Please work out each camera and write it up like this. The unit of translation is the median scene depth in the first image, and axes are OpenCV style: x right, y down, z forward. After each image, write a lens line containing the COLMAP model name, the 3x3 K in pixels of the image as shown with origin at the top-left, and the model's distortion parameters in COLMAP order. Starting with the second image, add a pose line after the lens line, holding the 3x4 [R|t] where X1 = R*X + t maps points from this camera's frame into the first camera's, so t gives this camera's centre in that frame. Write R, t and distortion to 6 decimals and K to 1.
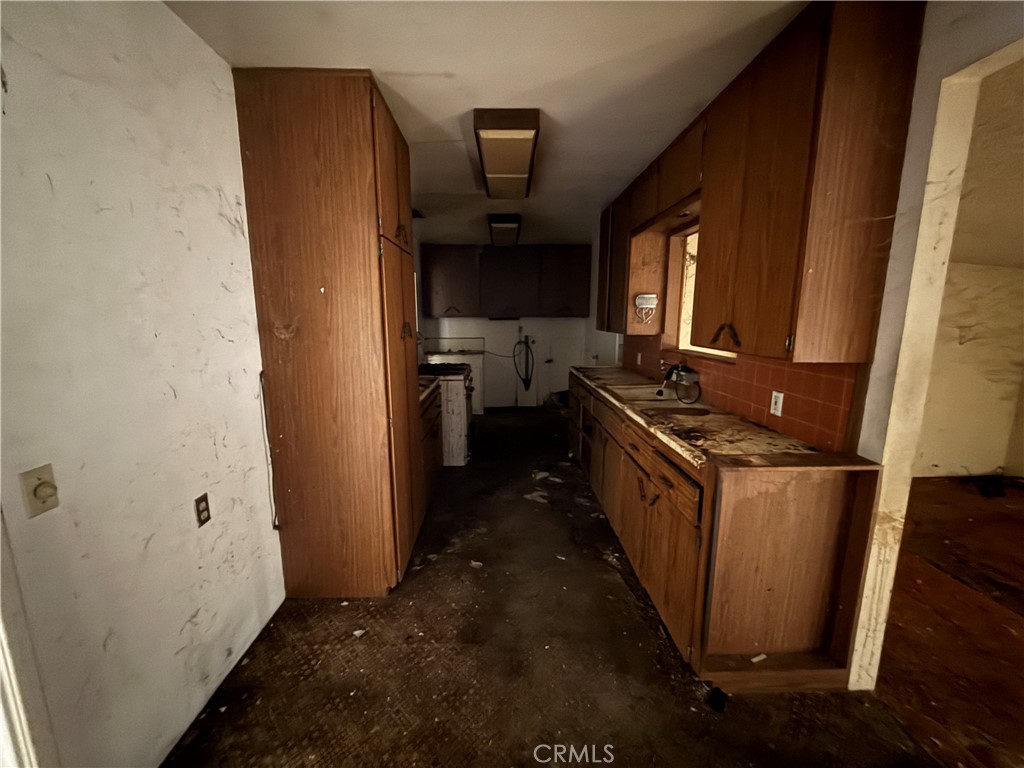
lens RADIAL K [[407.2, 0, 510.2], [0, 407.2, 383.3], [0, 0, 1]] dist [-0.002303, -0.000102]
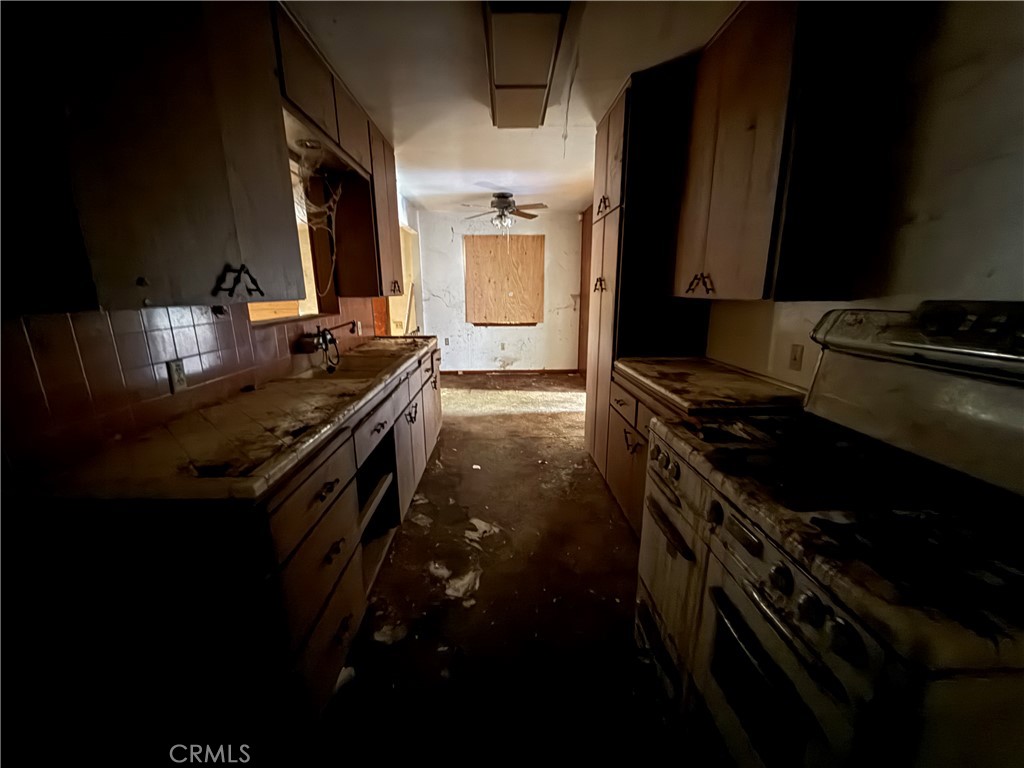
lens RADIAL K [[407.2, 0, 512.7], [0, 407.2, 386.4], [0, 0, 1]] dist [-0.002303, -0.000102]
pose [[-0.999941, 0.006975, -0.008332, 0.021062], [0.003191, 0.921469, 0.388439, -0.280308], [0.010387, 0.388389, -0.921437, 1.945034]]
